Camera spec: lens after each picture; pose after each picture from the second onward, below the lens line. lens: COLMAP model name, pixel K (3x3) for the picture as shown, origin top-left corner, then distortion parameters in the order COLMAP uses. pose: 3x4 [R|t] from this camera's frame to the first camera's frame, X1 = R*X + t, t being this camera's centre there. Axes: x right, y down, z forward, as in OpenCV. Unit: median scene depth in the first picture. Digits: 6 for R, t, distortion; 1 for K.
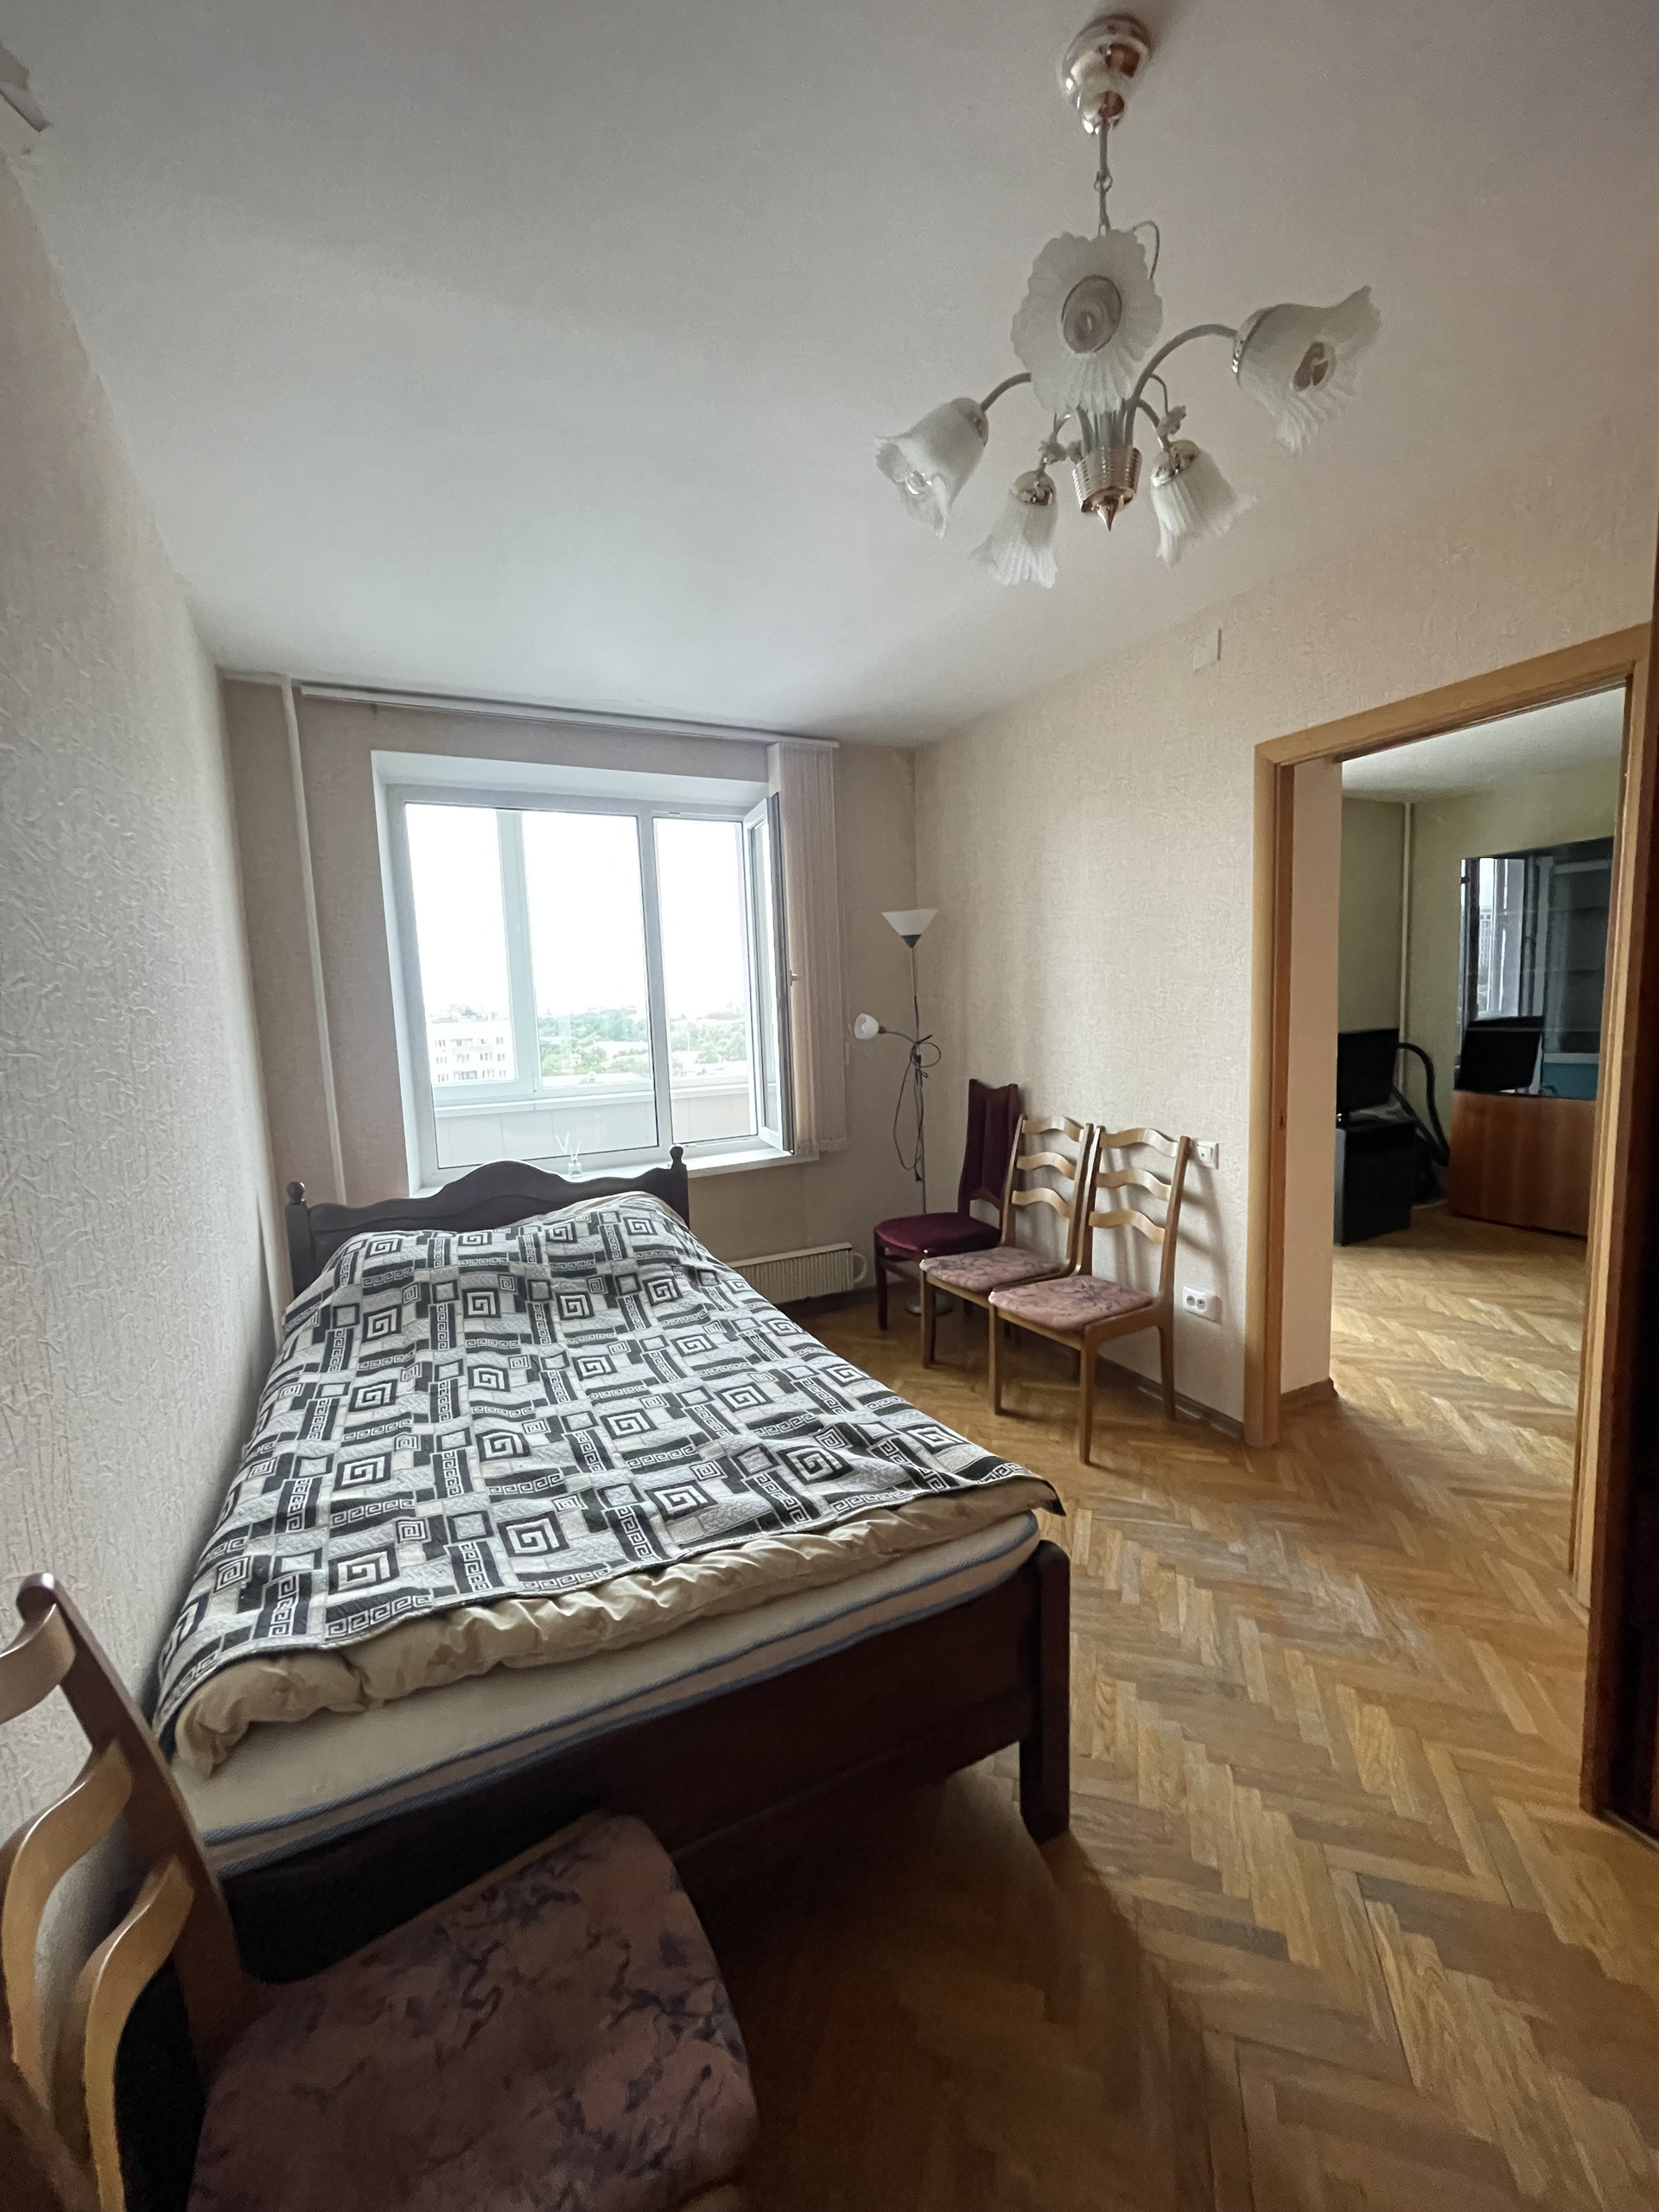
lens RADIAL K [[892.0, 0, 822.2], [0, 892.0, 1100.1], [0, 0, 1]] dist [-0.002686, 0.000300]
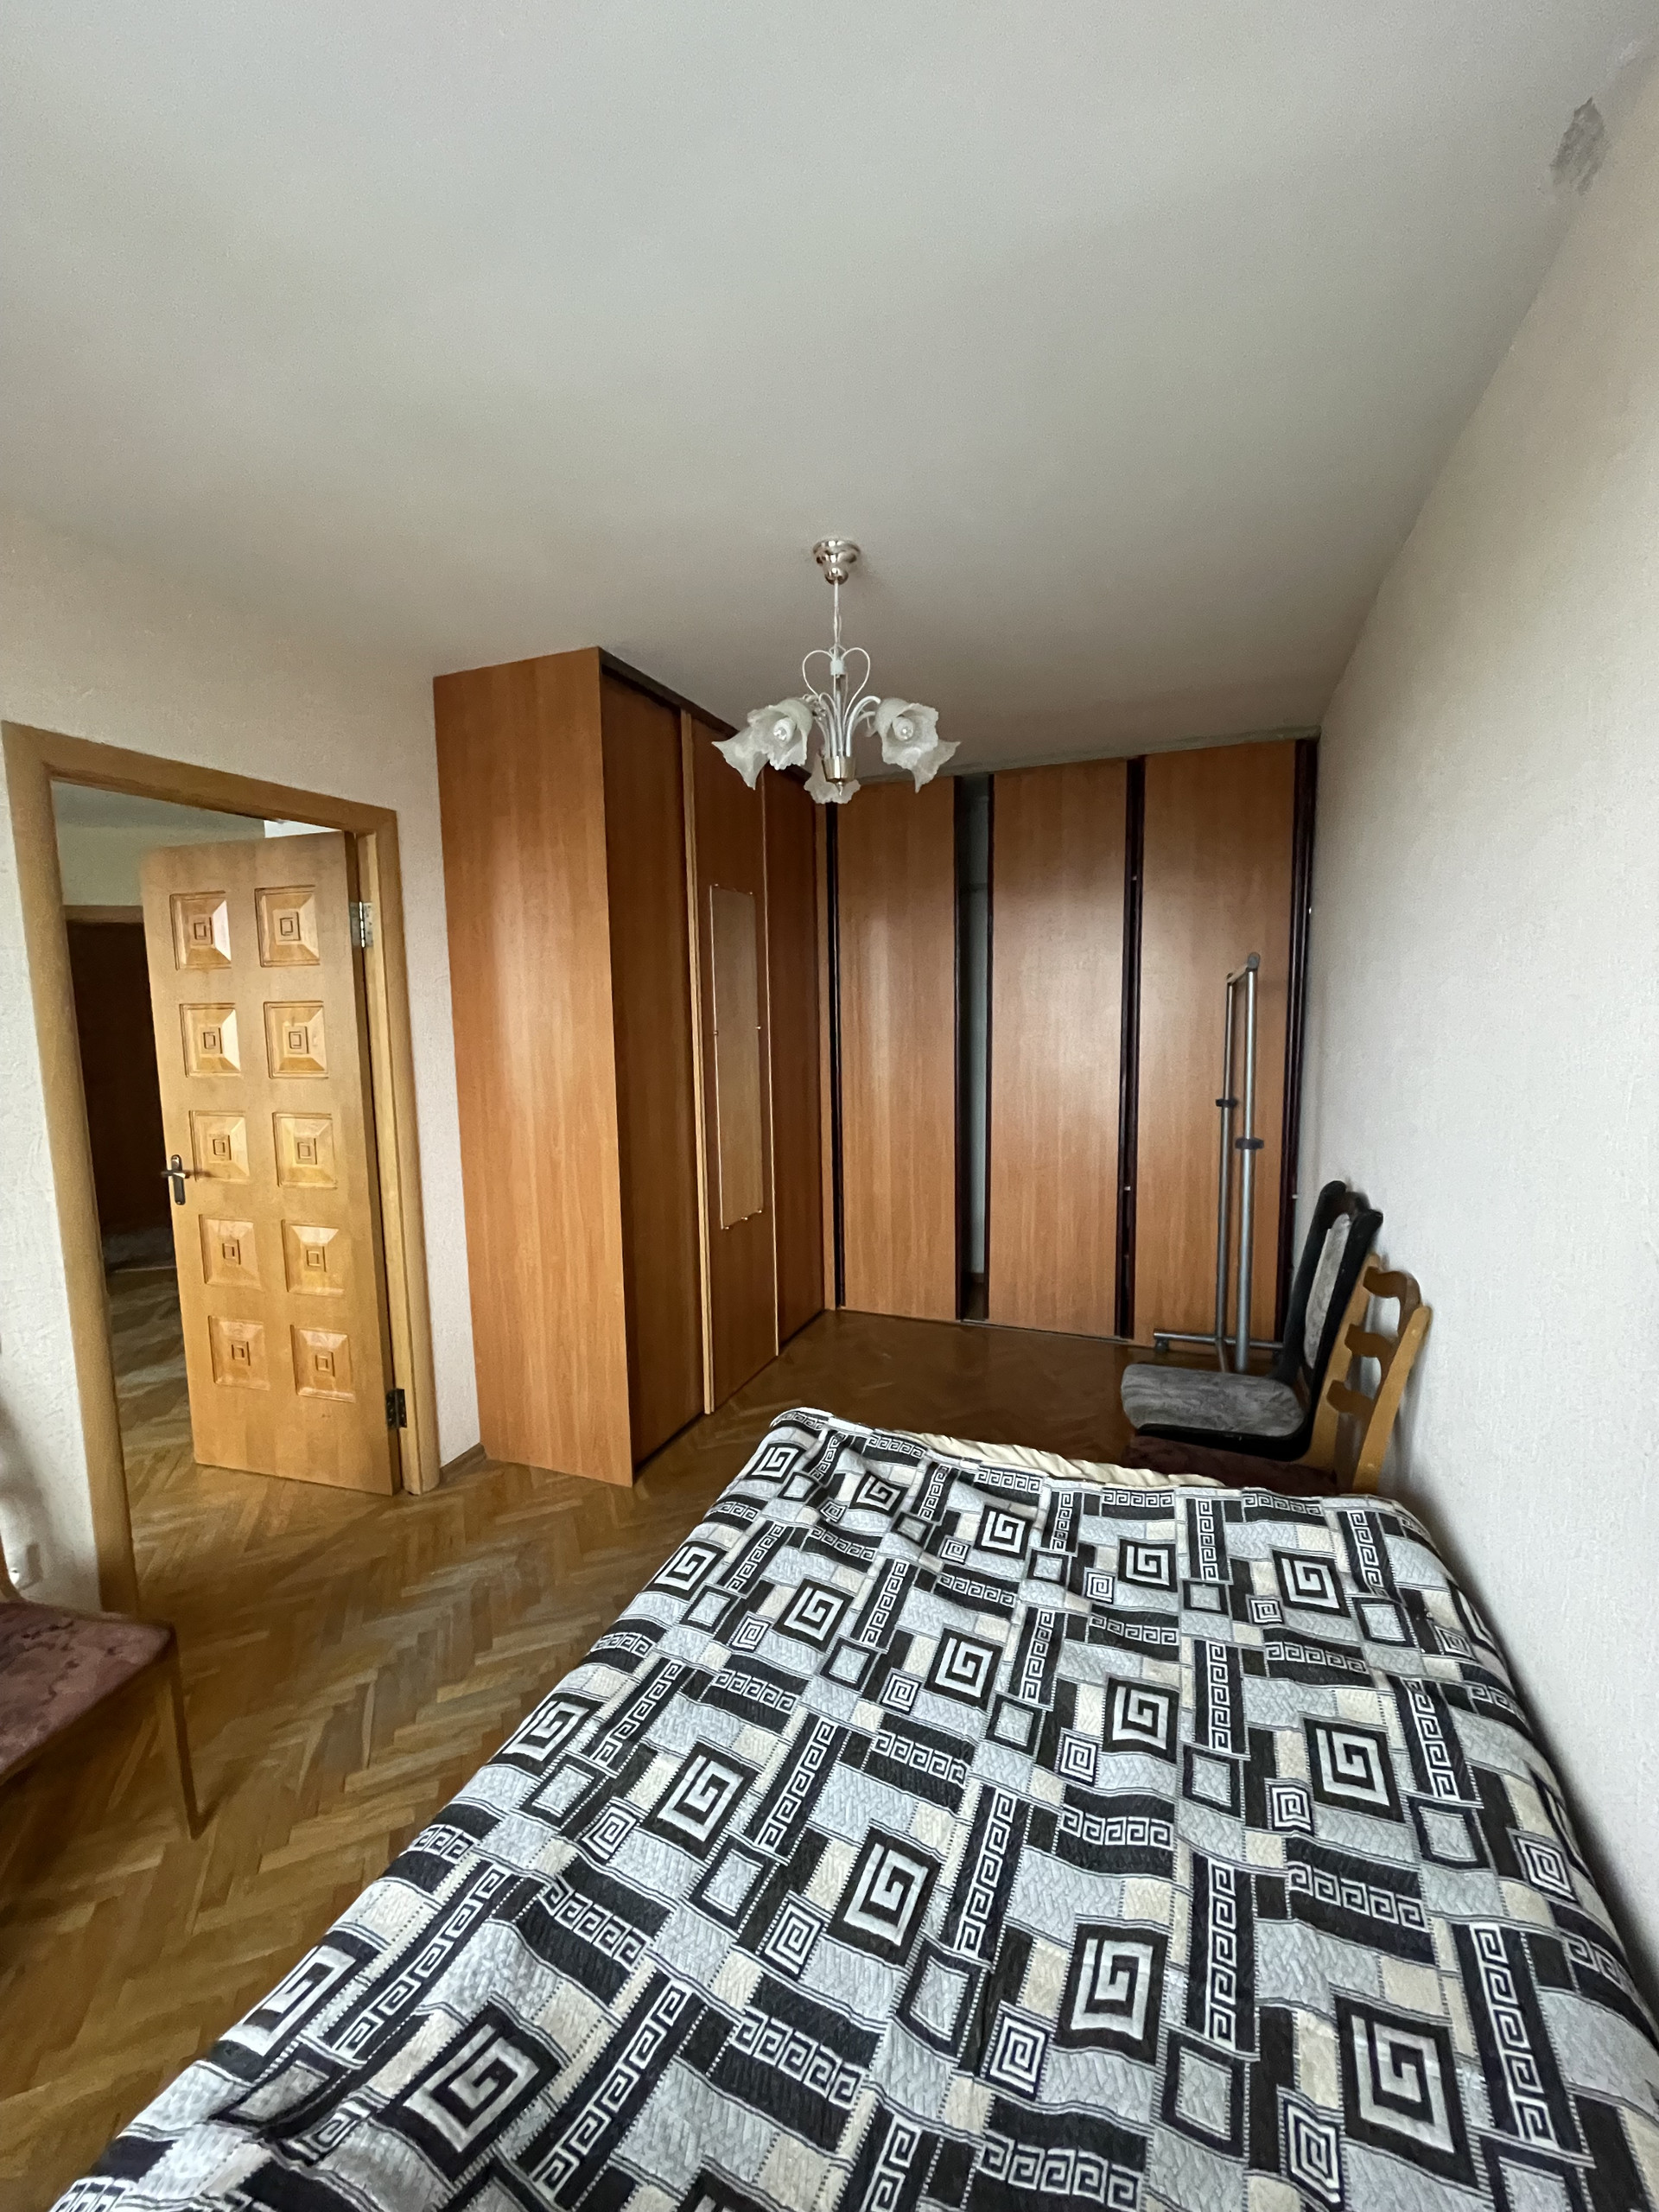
lens RADIAL K [[892.0, 0, 823.0], [0, 892.0, 1106.8], [0, 0, 1]] dist [-0.002686, 0.000300]
pose [[-0.664565, -0.035995, 0.746363, -0.690487], [0.121145, 0.980435, 0.155151, -0.206411], [-0.737345, 0.193526, -0.647202, 1.534410]]
